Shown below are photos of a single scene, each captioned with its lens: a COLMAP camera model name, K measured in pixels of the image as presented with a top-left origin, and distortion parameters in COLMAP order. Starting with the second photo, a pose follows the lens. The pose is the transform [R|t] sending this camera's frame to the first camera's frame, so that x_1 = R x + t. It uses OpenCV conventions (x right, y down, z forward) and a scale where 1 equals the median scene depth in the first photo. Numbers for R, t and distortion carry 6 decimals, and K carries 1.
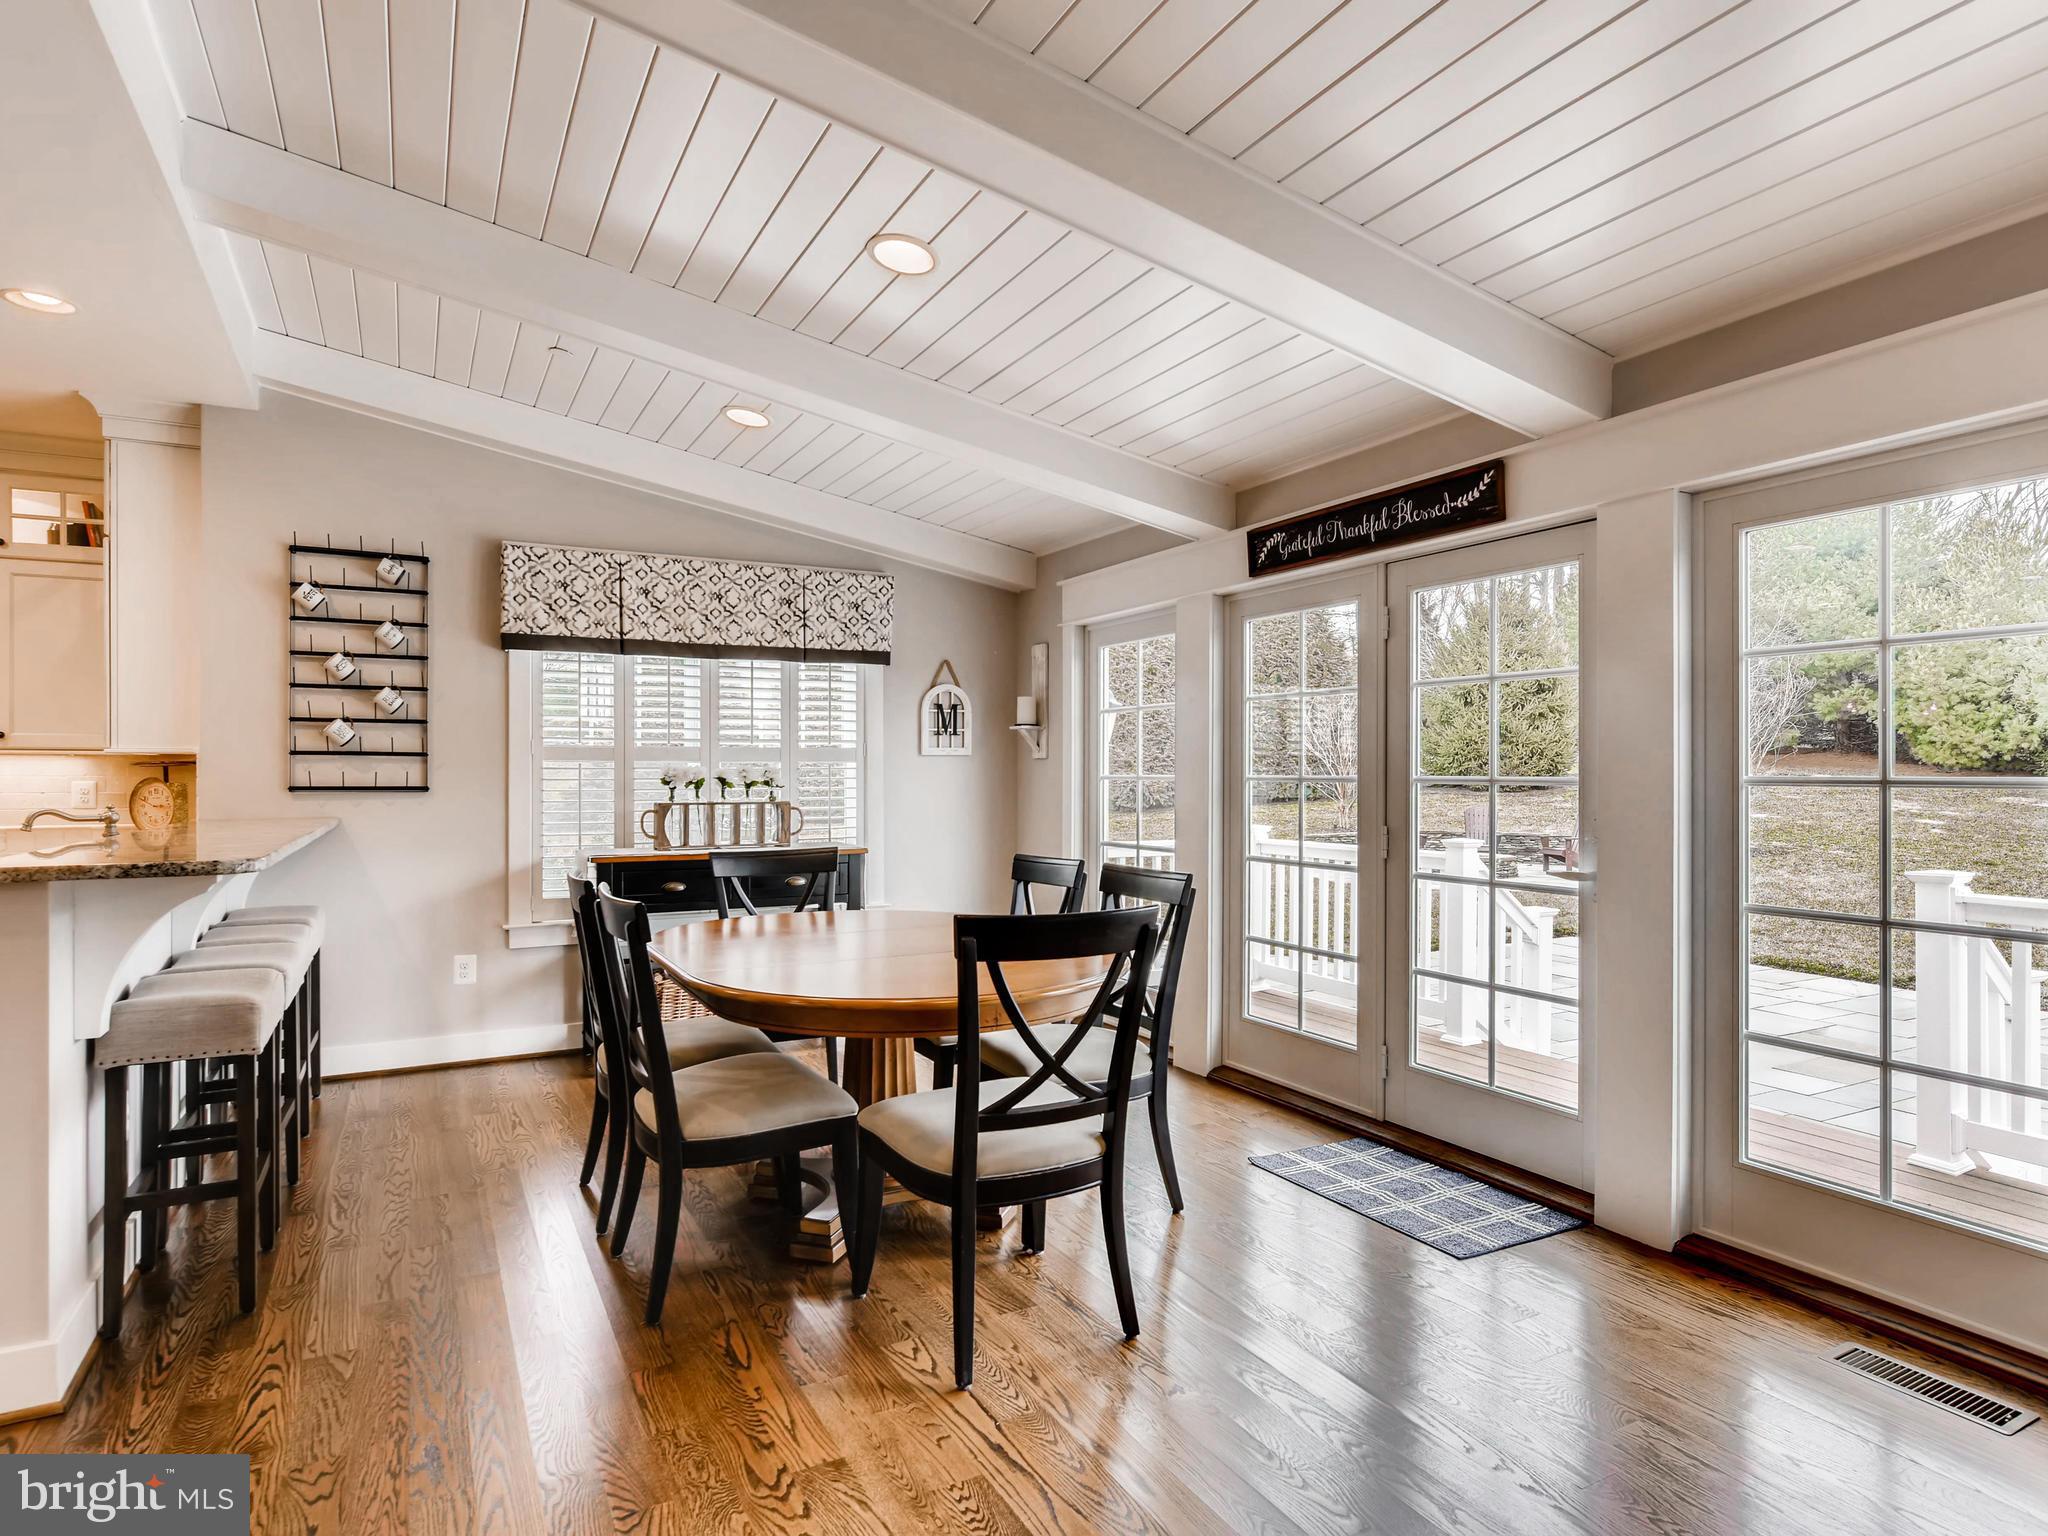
lens RADIAL K [[1172.6, 0, 1029.8], [0, 1172.6, 776.9], [0, 0, 1]] dist [-0.005788, 0.006660]
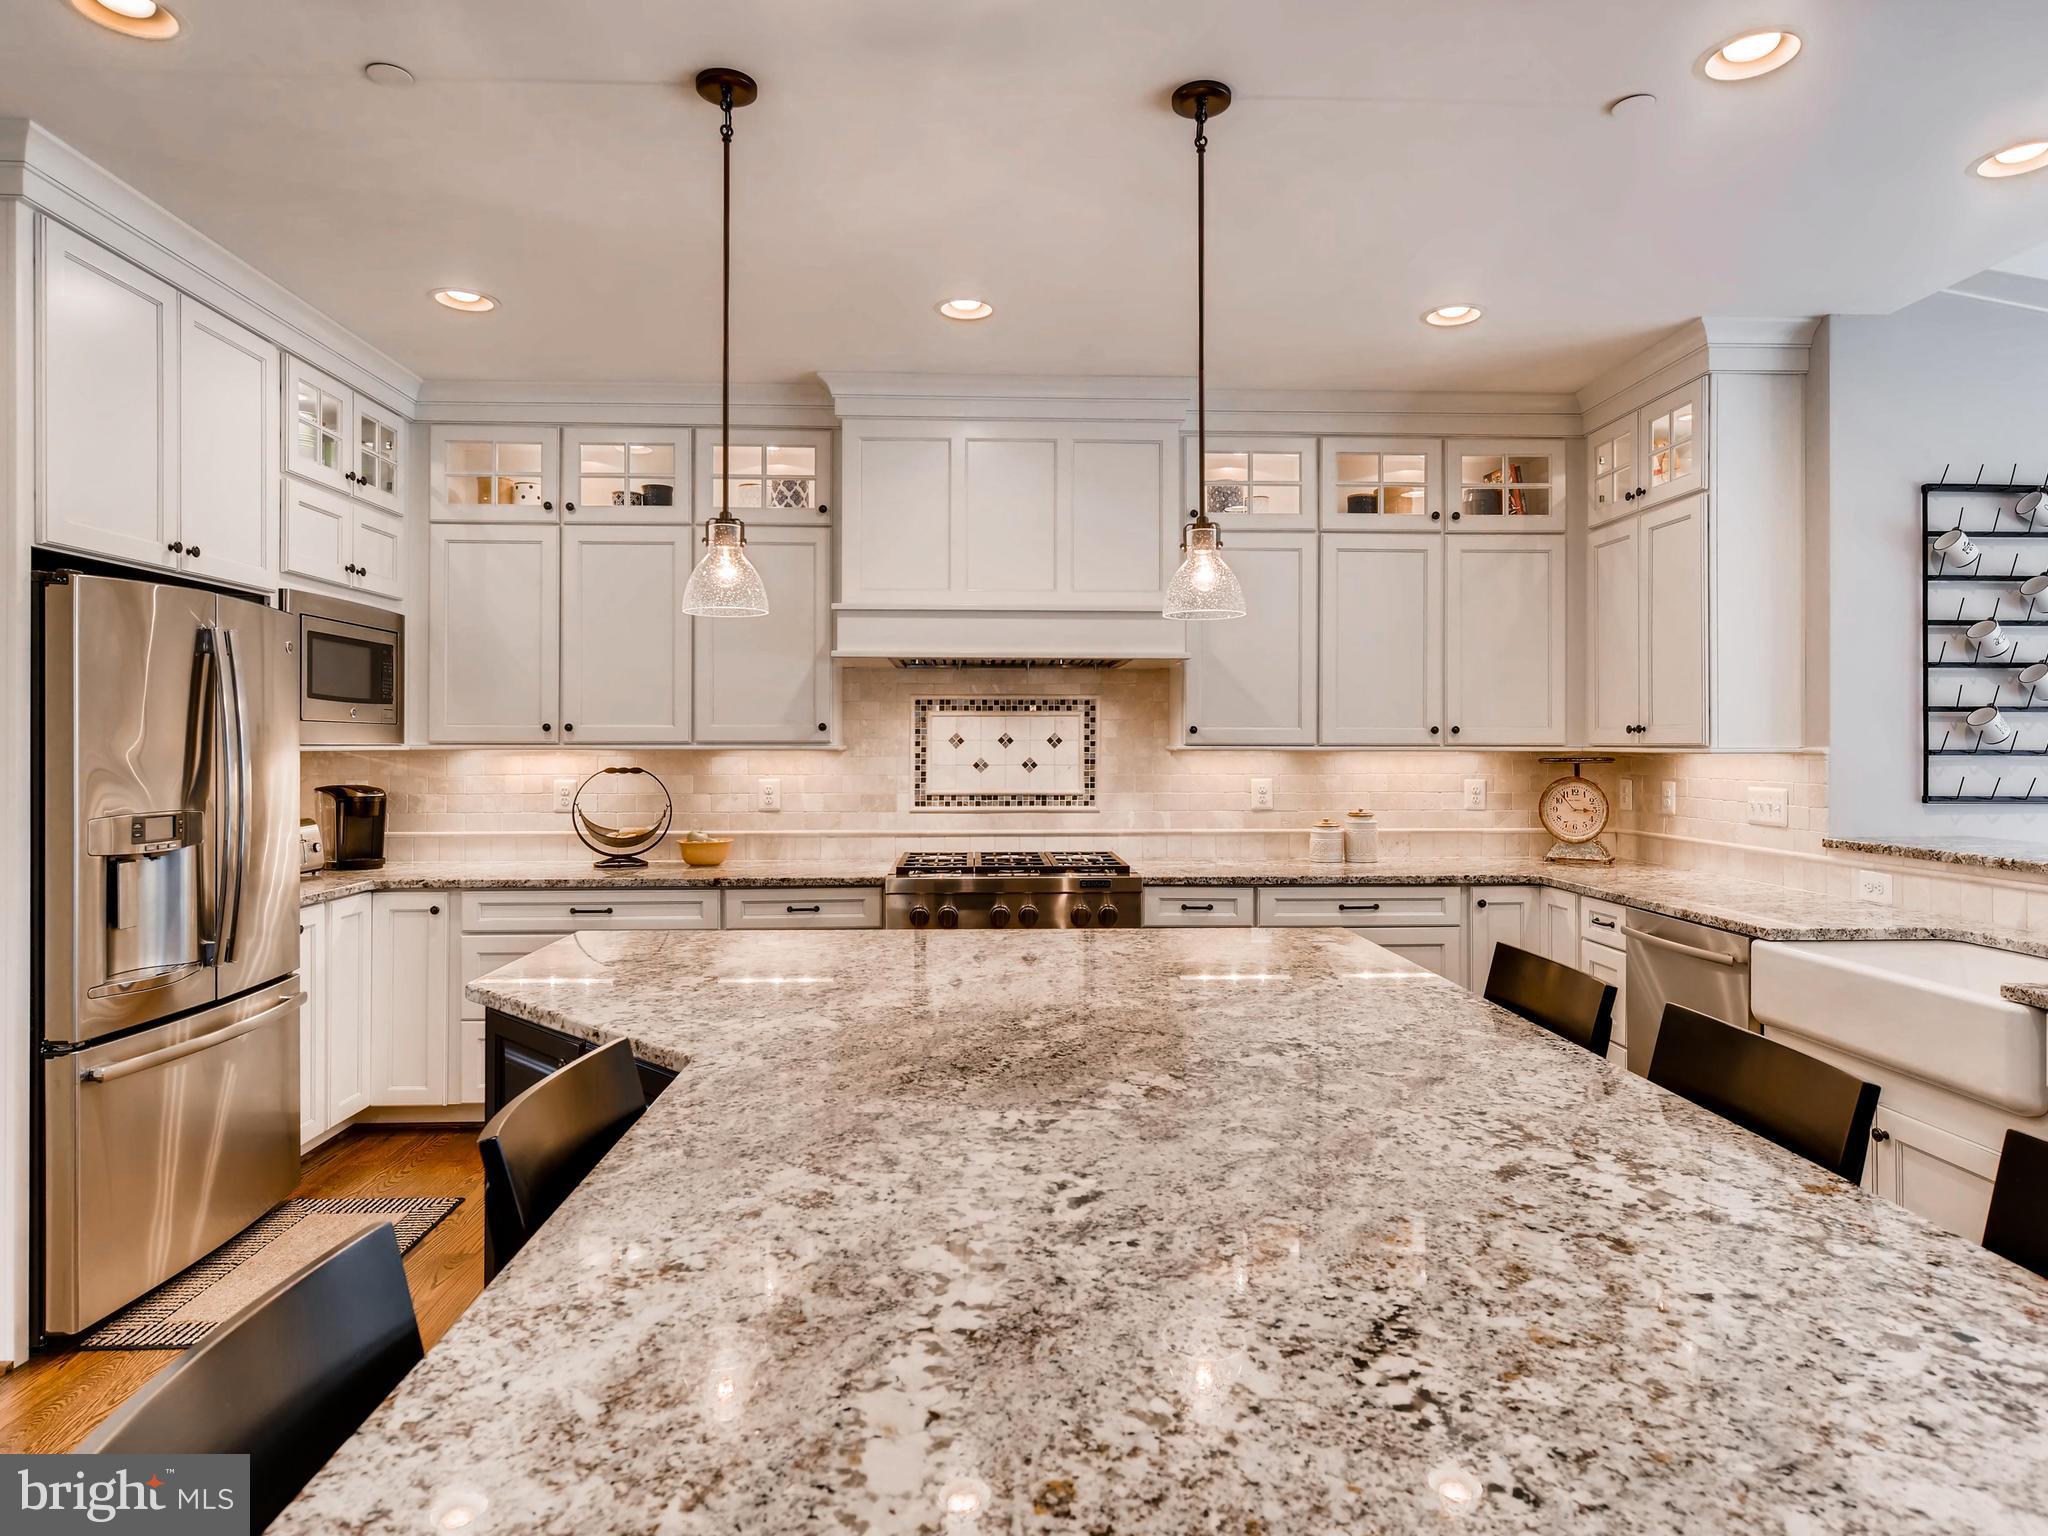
lens RADIAL K [[1172.6, 0, 1010.7], [0, 1172.6, 736.2], [0, 0, 1]] dist [-0.005788, 0.006660]
pose [[0.906634, -0.002950, -0.421908, -0.836076], [-0.001893, 0.999937, -0.011060, -0.021149], [0.421914, 0.010826, 0.906571, 0.043657]]
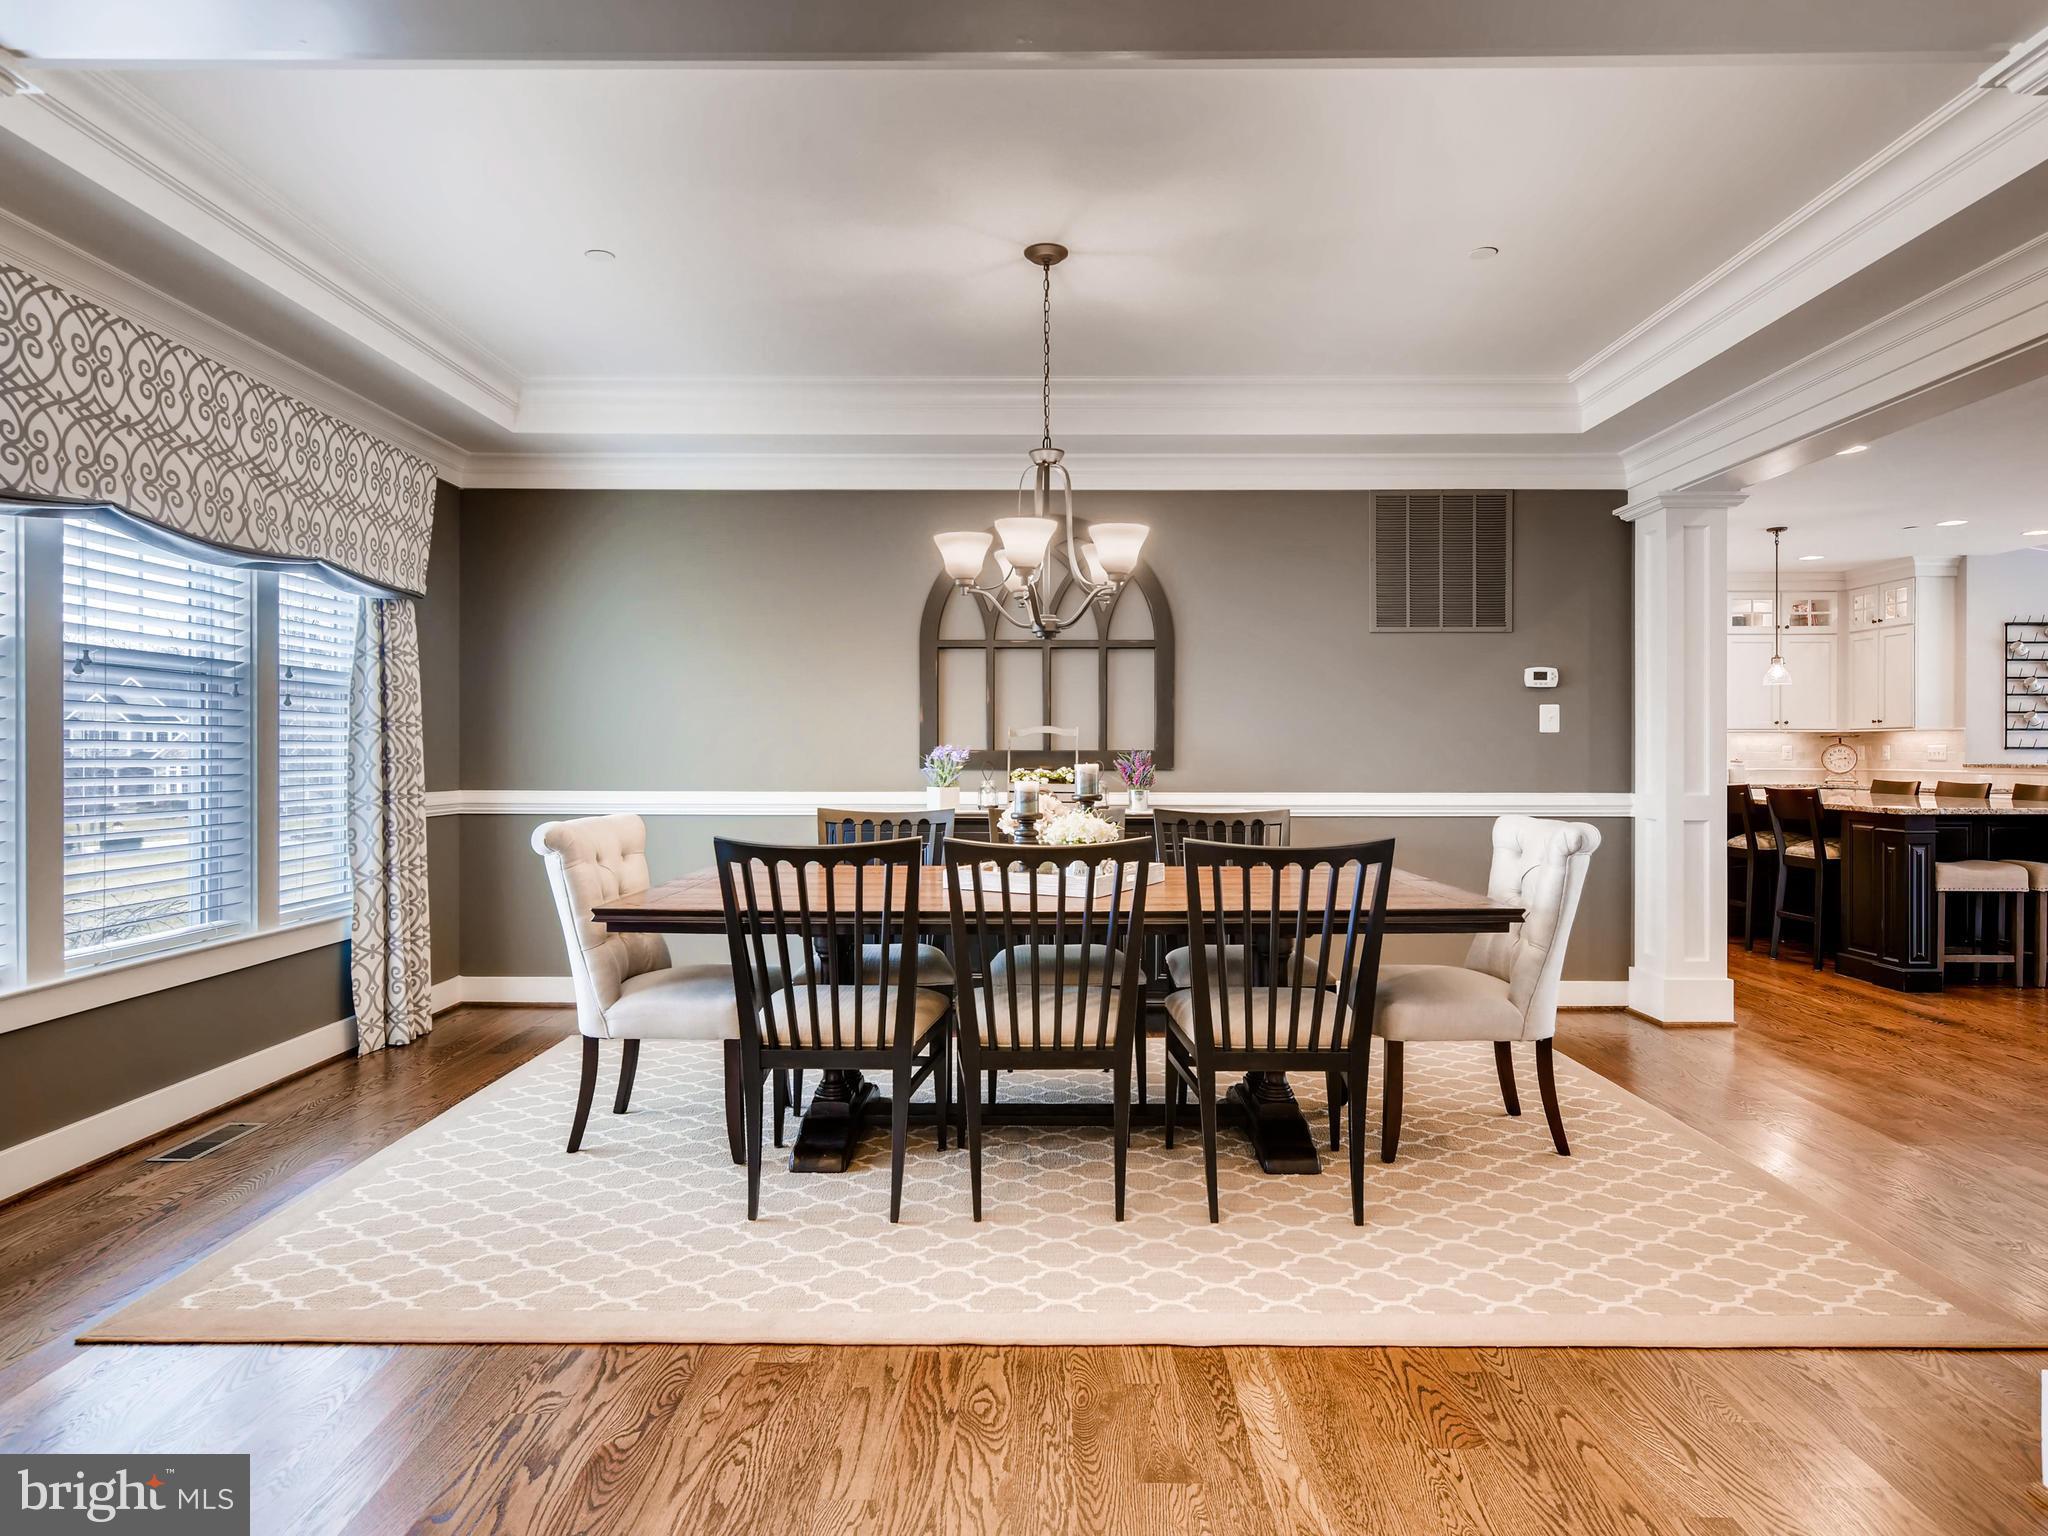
lens RADIAL K [[1172.6, 0, 985.5], [0, 1172.6, 753.3], [0, 0, 1]] dist [-0.005788, 0.006660]
pose [[0.879827, 0.000829, -0.475294, -1.172383], [-0.004911, 0.999961, -0.007348, 0.040633], [0.475269, 0.008799, 0.879797, -1.480762]]
